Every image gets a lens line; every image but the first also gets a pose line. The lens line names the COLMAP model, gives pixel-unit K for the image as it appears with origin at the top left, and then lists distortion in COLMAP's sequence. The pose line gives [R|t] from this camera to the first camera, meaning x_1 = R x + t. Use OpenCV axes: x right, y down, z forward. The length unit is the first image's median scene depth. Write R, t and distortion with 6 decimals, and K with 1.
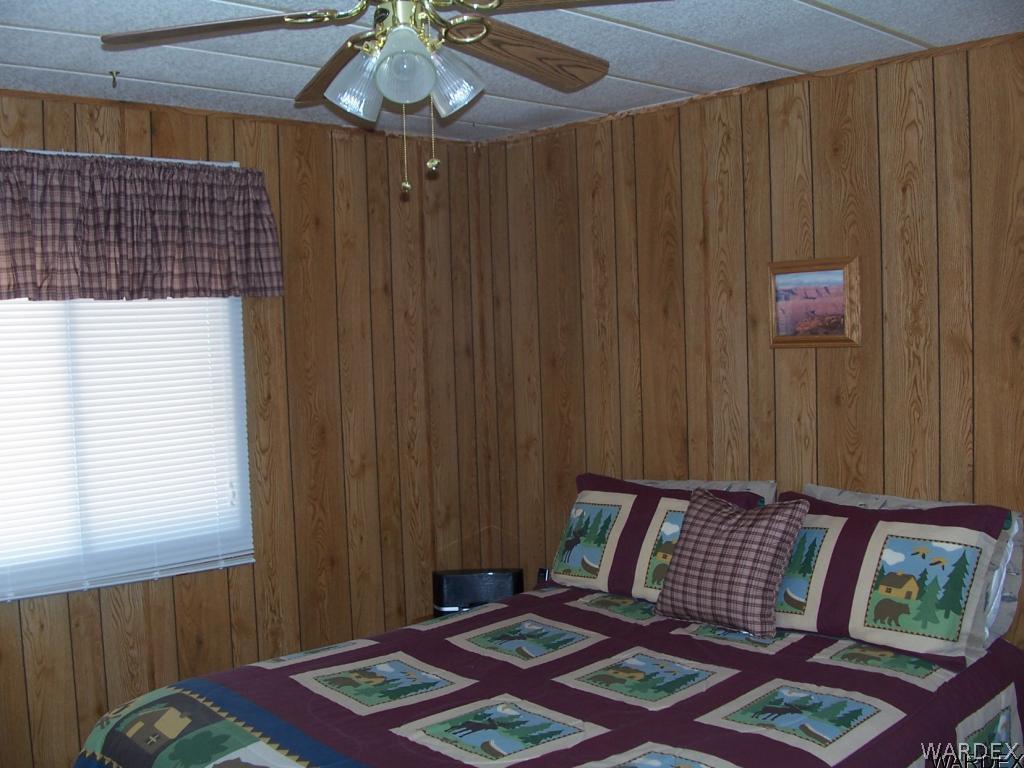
lens RADIAL K [[1072.8, 0, 507.7], [0, 1072.8, 386.2], [0, 0, 1]] dist [-0.121381, 0.000000]
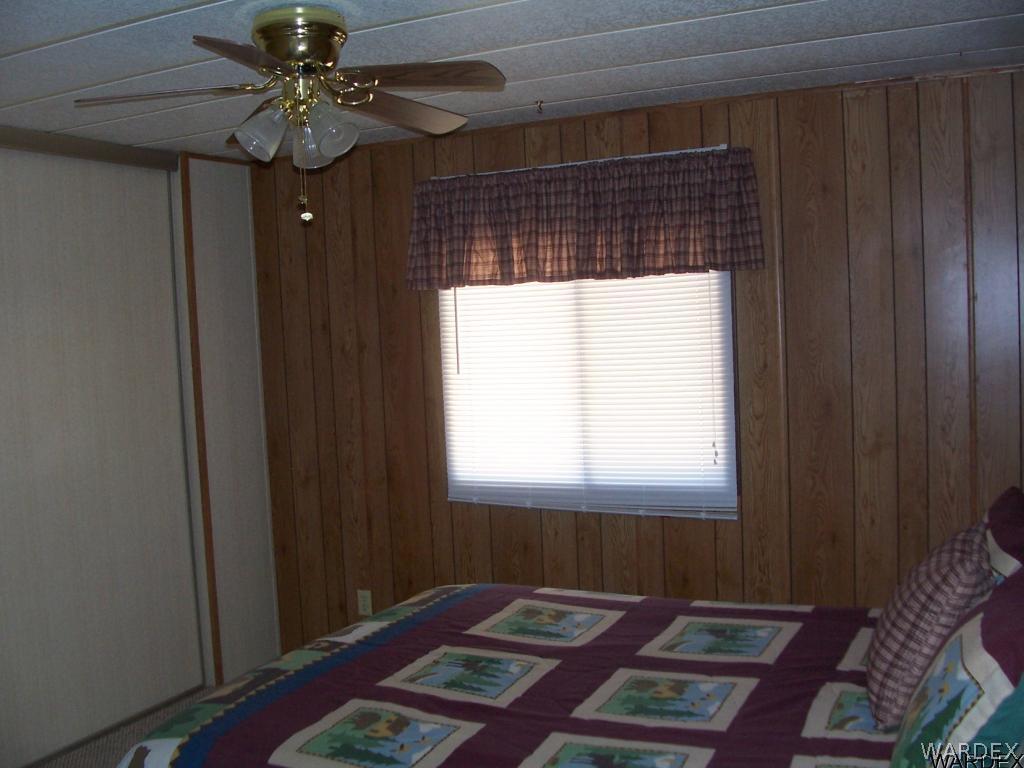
lens RADIAL K [[1072.8, 0, 507.4], [0, 1072.8, 382.2], [0, 0, 1]] dist [-0.121381, 0.000000]
pose [[0.359967, 0.066836, -0.930568, 0.723272], [-0.017975, 0.997742, 0.064707, -0.040452], [0.932792, -0.006566, 0.360355, 0.439801]]
